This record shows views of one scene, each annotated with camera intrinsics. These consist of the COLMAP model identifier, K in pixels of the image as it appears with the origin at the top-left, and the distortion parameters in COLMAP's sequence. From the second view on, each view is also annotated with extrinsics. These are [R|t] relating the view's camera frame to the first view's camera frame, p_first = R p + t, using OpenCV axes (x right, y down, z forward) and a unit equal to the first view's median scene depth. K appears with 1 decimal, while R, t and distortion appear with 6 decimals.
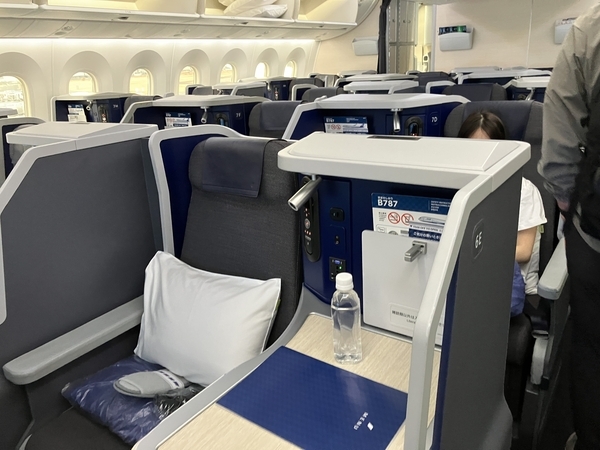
lens RADIAL K [[500.0, 0, 300.0], [0, 500.0, 225.0], [0, 0, 1]] dist [0.052111, -0.102185]
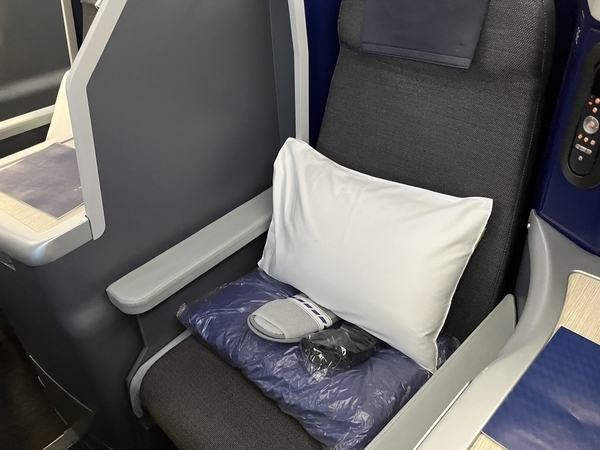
lens RADIAL K [[500.0, 0, 300.0], [0, 500.0, 225.0], [0, 0, 1]] dist [0.052111, -0.102185]
pose [[0.992455, 0.059764, -0.107061, -0.204288], [-0.026707, 0.957570, 0.286962, -0.040951], [0.119668, -0.281937, 0.951941, 0.304961]]
